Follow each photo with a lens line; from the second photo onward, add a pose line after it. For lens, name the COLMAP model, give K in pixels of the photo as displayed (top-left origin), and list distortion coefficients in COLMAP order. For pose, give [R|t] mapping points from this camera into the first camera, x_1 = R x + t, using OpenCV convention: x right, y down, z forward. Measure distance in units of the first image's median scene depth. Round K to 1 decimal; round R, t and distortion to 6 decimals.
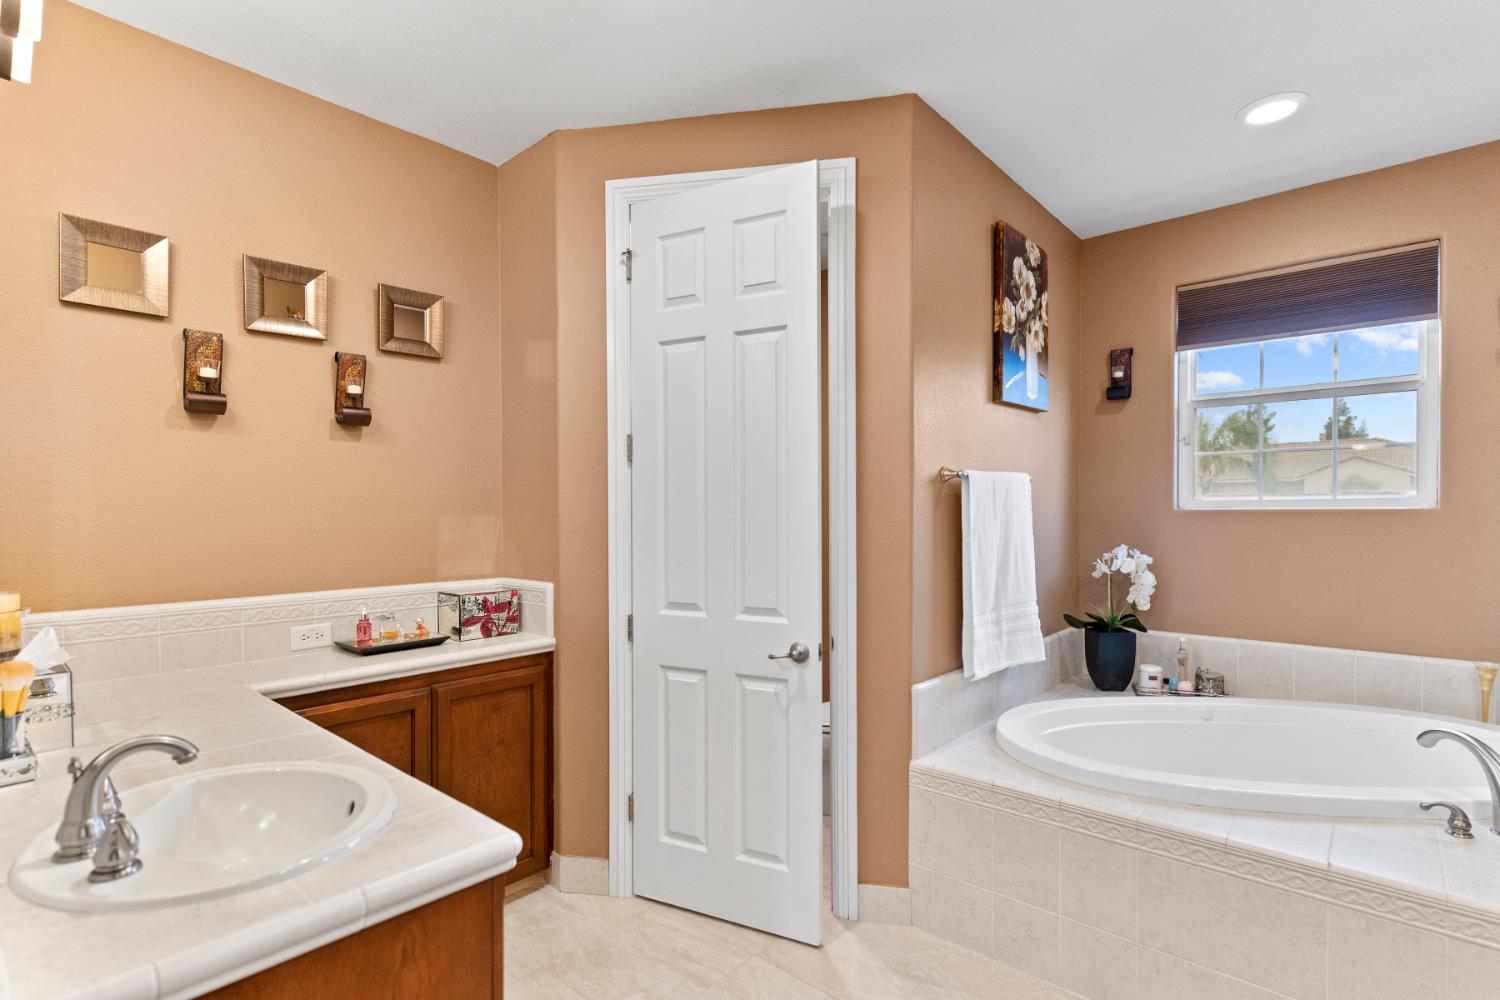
lens RADIAL K [[726.0, 0, 755.5], [0, 726.0, 533.6], [0, 0, 1]] dist [0.000096, 0.000117]
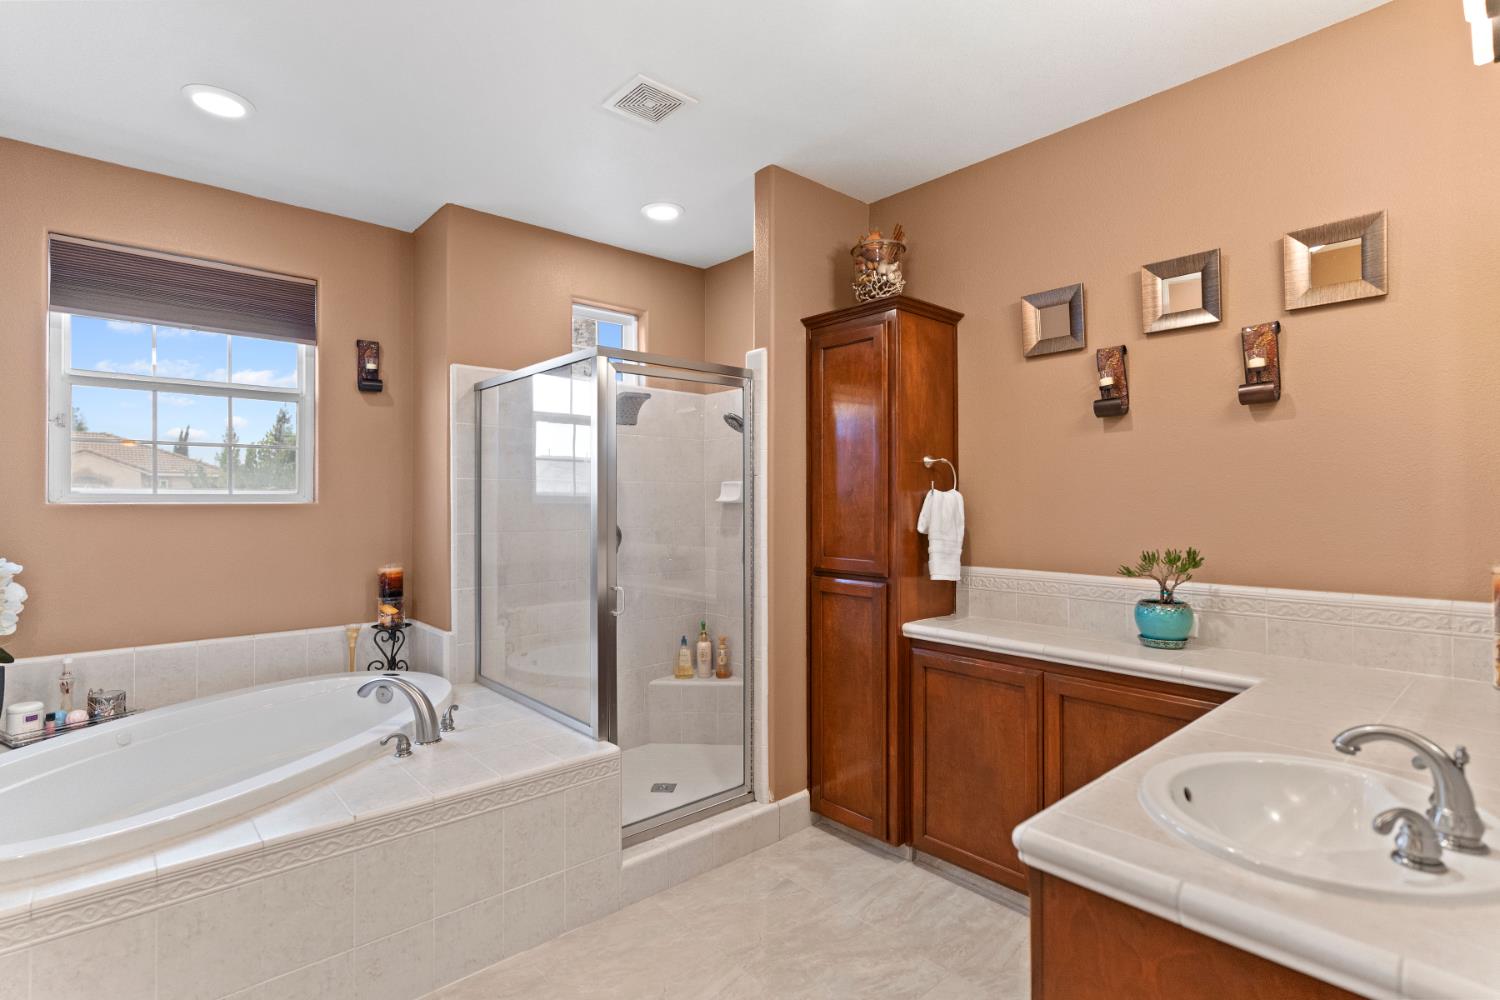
lens RADIAL K [[726.0, 0, 749.5], [0, 726.0, 495.4], [0, 0, 1]] dist [0.000096, 0.000117]
pose [[0.113616, 0.012759, 0.993443, -0.150157], [0.033622, 0.999295, -0.016679, -0.002730], [-0.992956, 0.035296, 0.113107, 0.136463]]
